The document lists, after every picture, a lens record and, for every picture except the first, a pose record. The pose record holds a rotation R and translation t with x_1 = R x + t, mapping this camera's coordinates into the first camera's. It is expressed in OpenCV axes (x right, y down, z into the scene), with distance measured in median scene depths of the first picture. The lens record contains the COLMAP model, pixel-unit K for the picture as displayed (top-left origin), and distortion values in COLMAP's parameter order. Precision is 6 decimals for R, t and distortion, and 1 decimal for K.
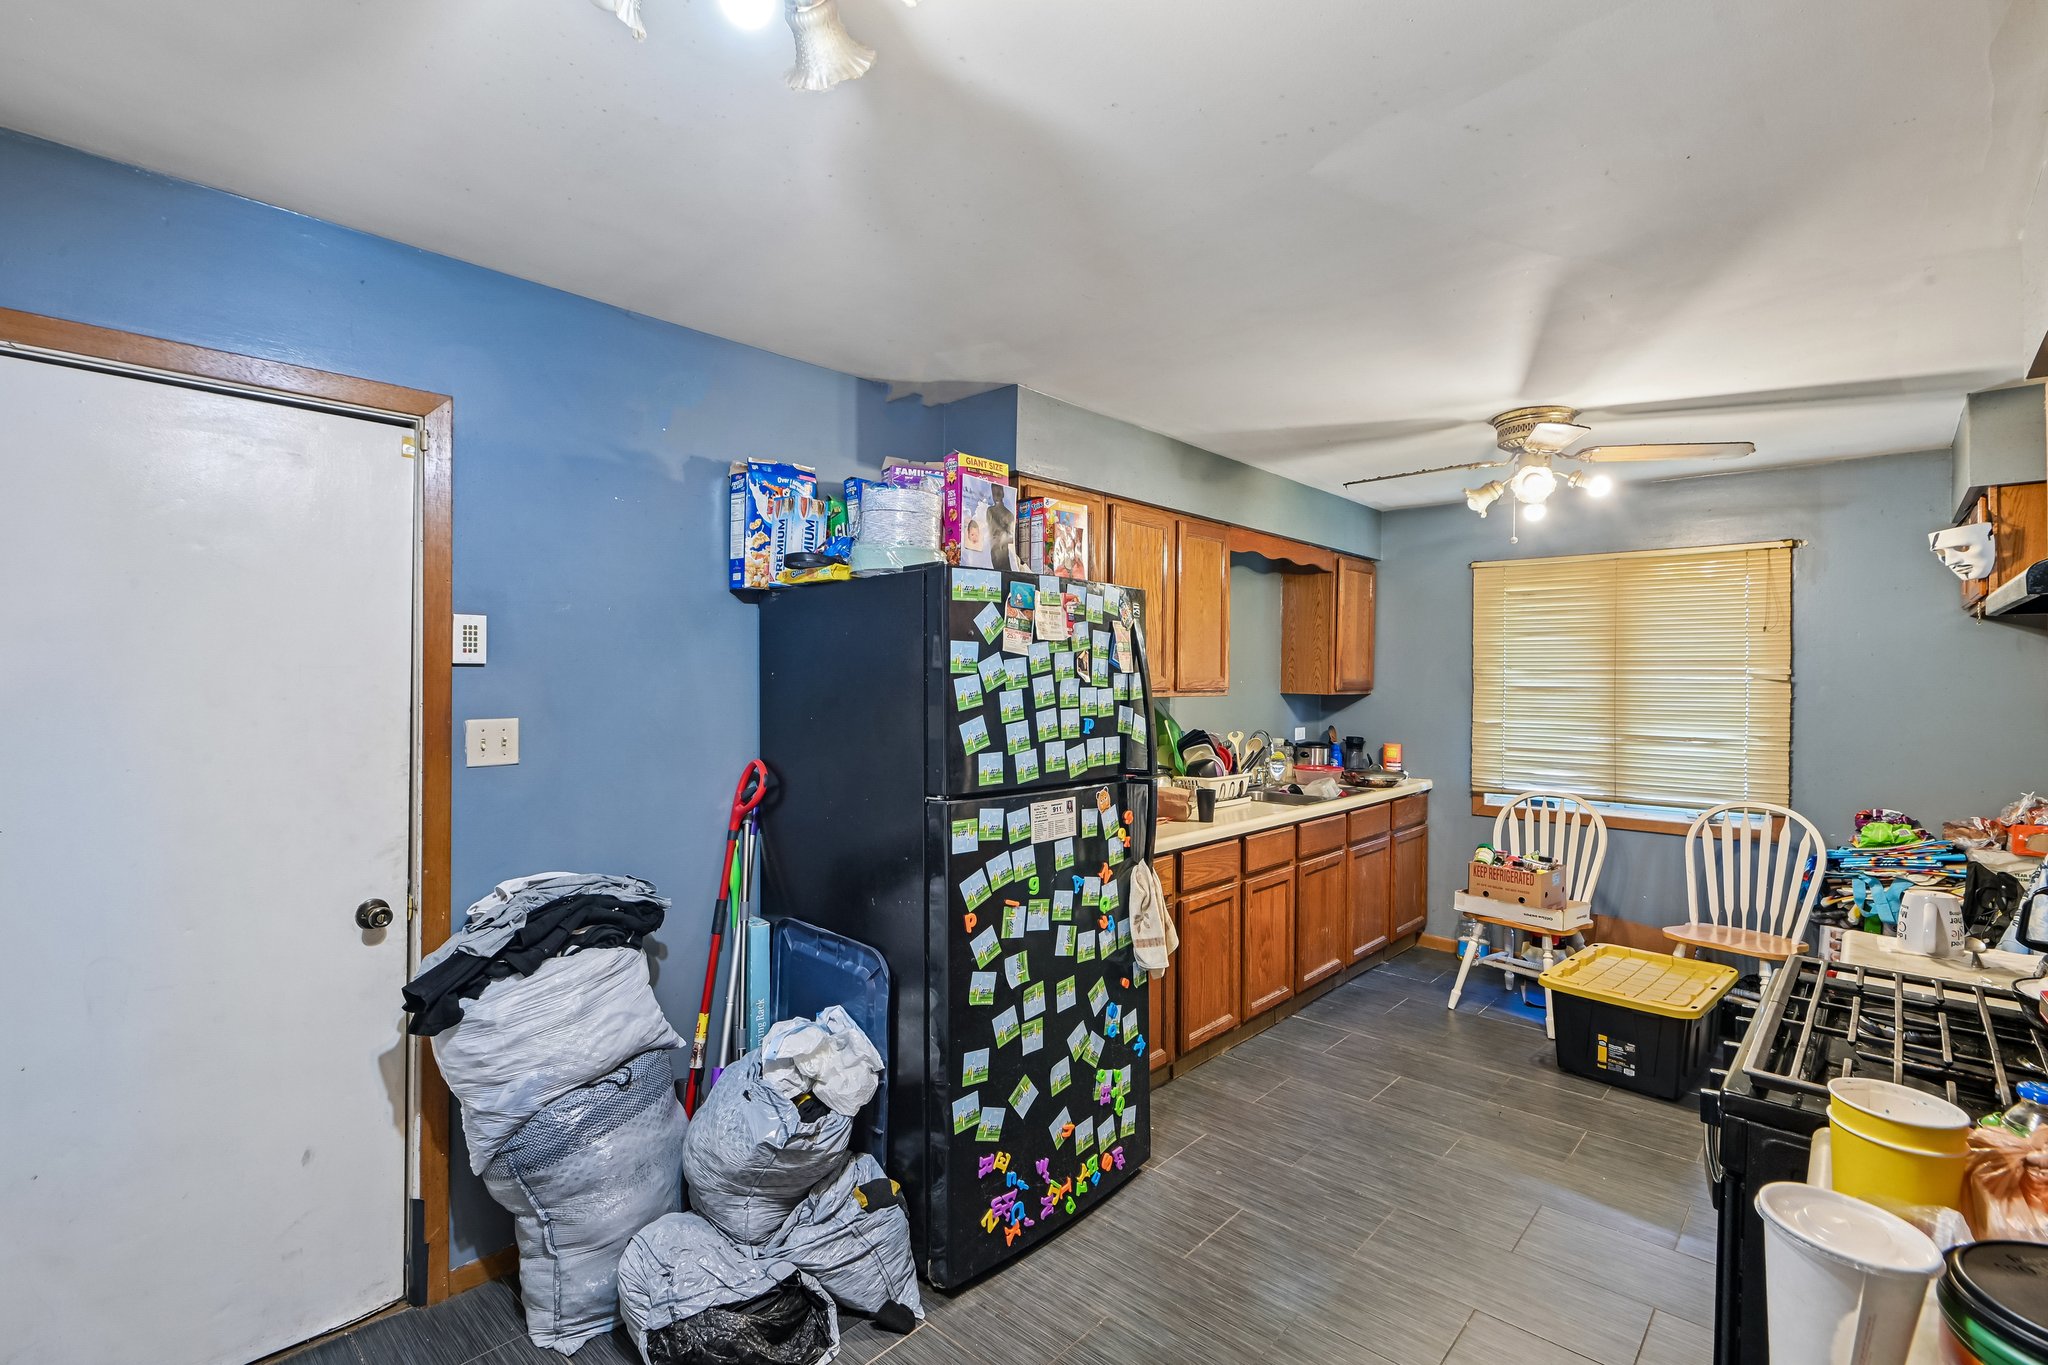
lens RADIAL K [[925.5, 0, 1018.5], [0, 925.5, 674.2], [0, 0, 1]] dist [-0.003602, -0.001406]
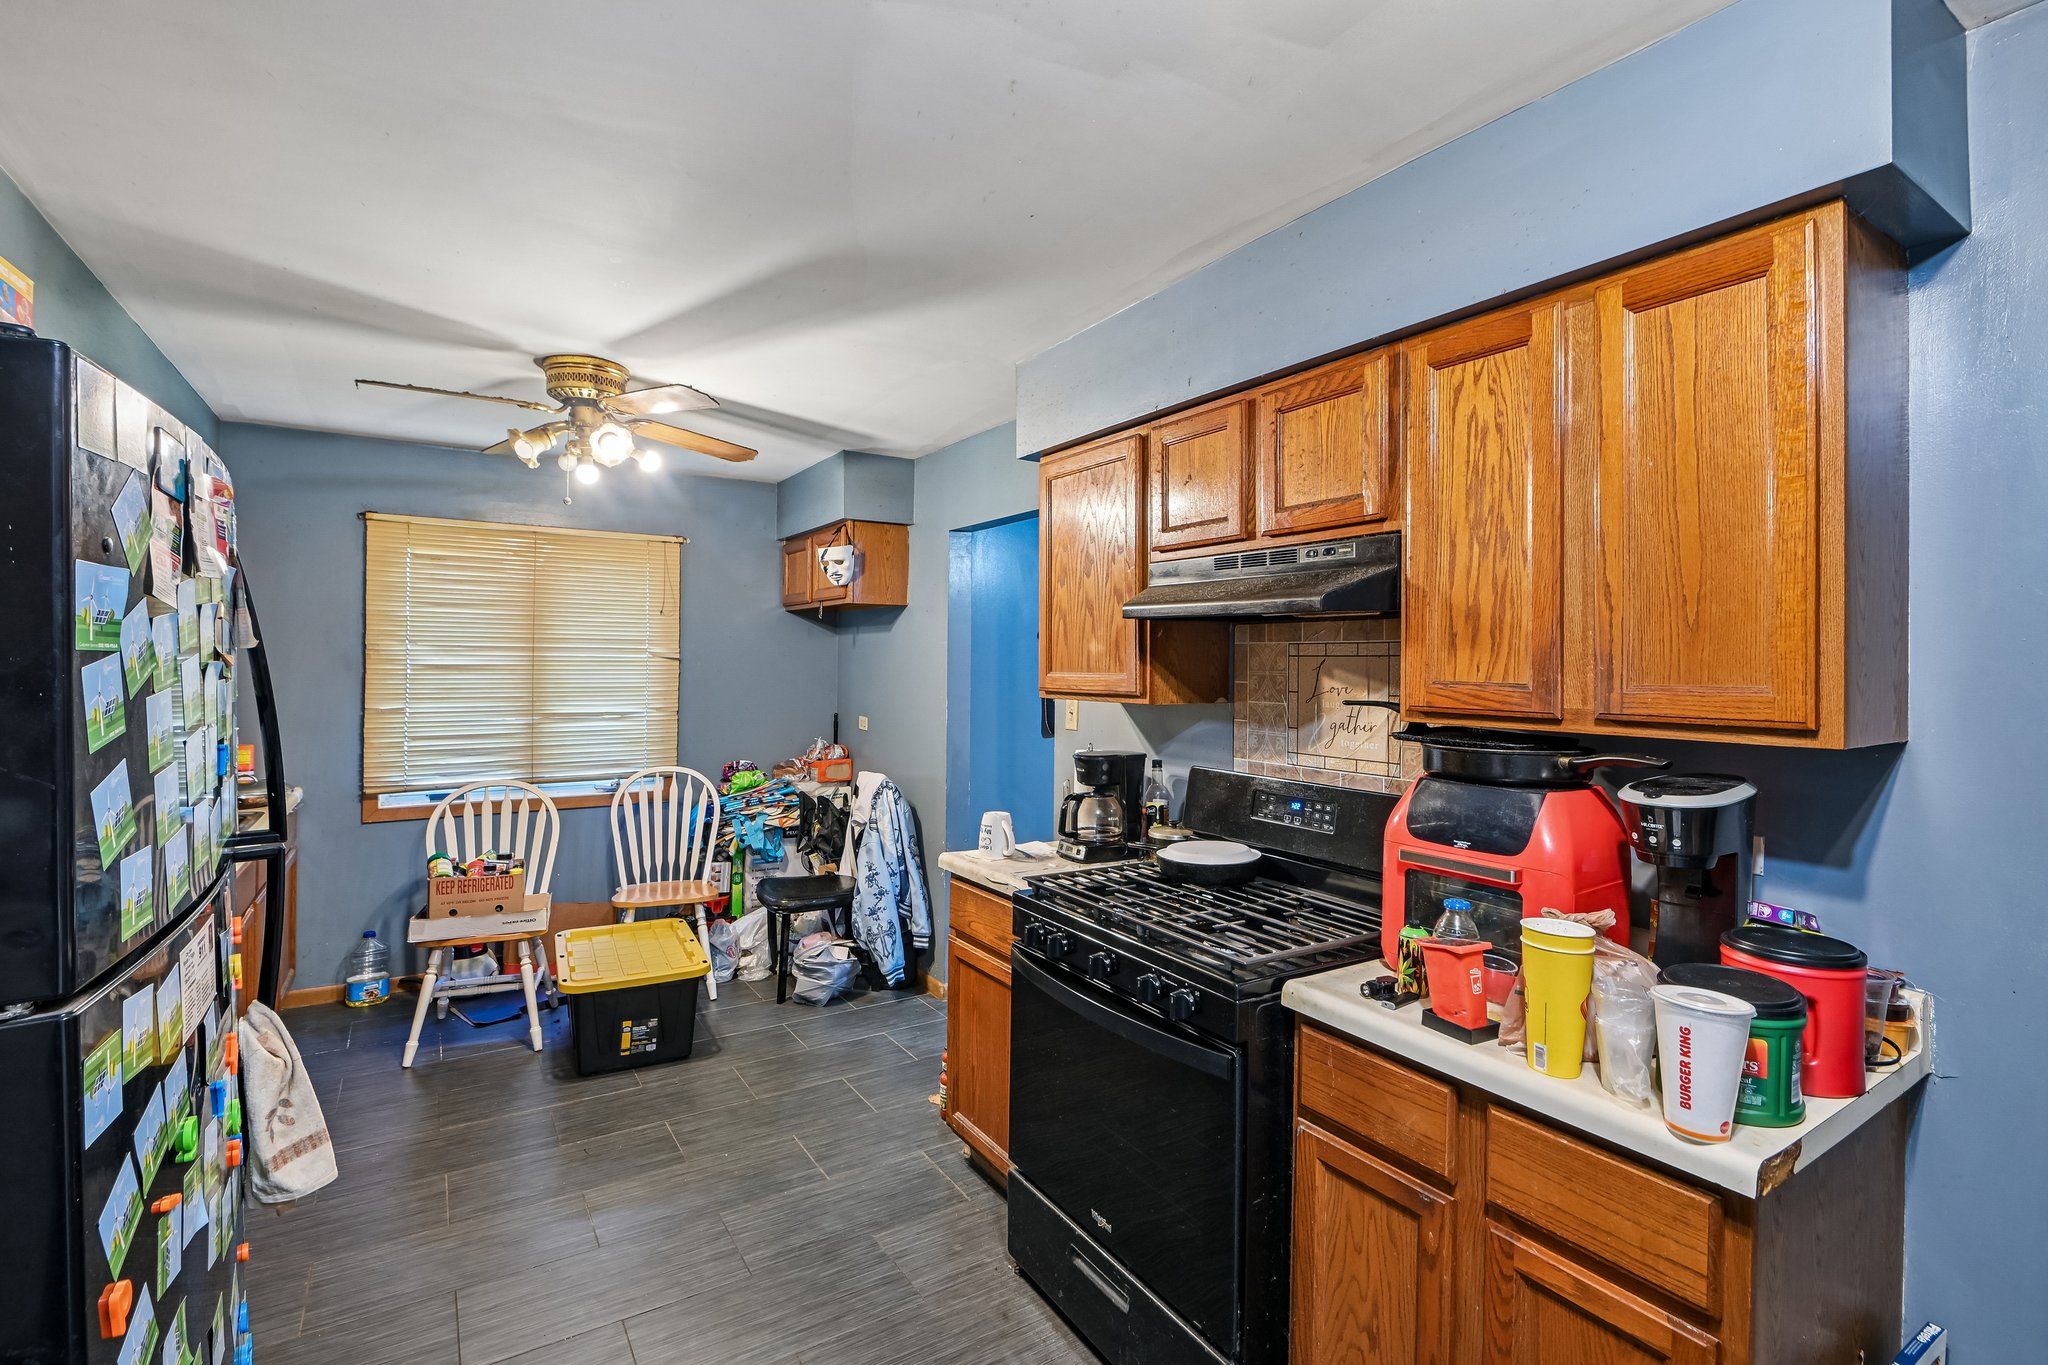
lens RADIAL K [[925.5, 0, 976.4], [0, 925.5, 656.1], [0, 0, 1]] dist [-0.003602, -0.001406]
pose [[0.266958, 0.000585, 0.963708, -0.276948], [-0.009798, 0.999950, 0.002108, -0.002921], [-0.963658, -0.010005, 0.266951, 0.497624]]
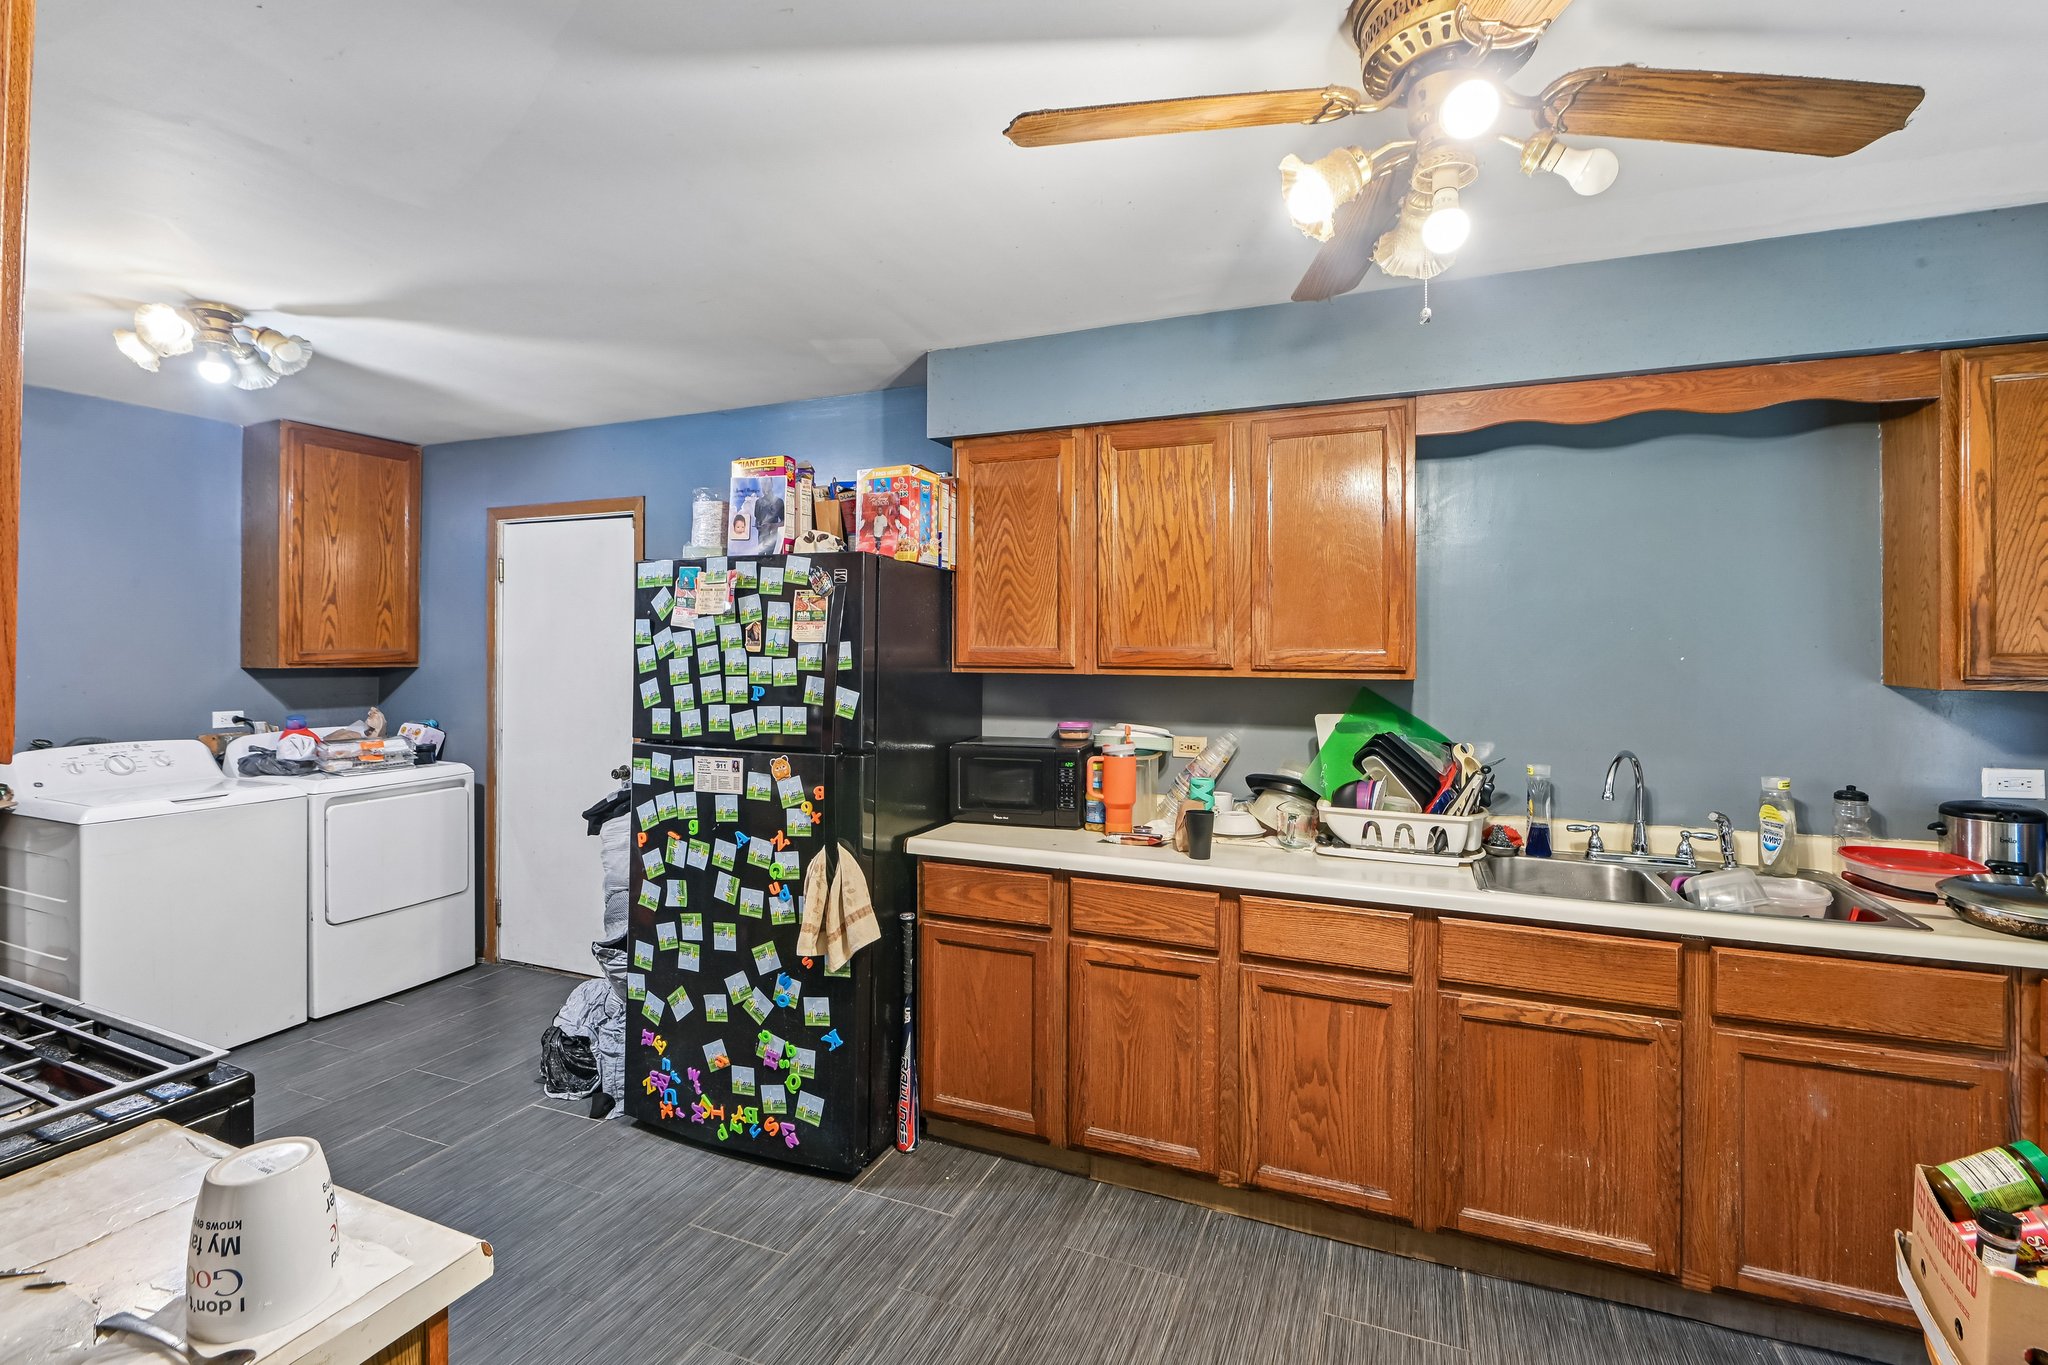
lens RADIAL K [[925.5, 0, 1013.6], [0, 925.5, 646.9], [0, 0, 1]] dist [-0.003602, -0.001406]
pose [[0.345241, -0.010108, -0.938460, 1.156706], [-0.002408, 0.999929, -0.011656, 0.014484], [0.938511, 0.006284, 0.345192, 0.908094]]
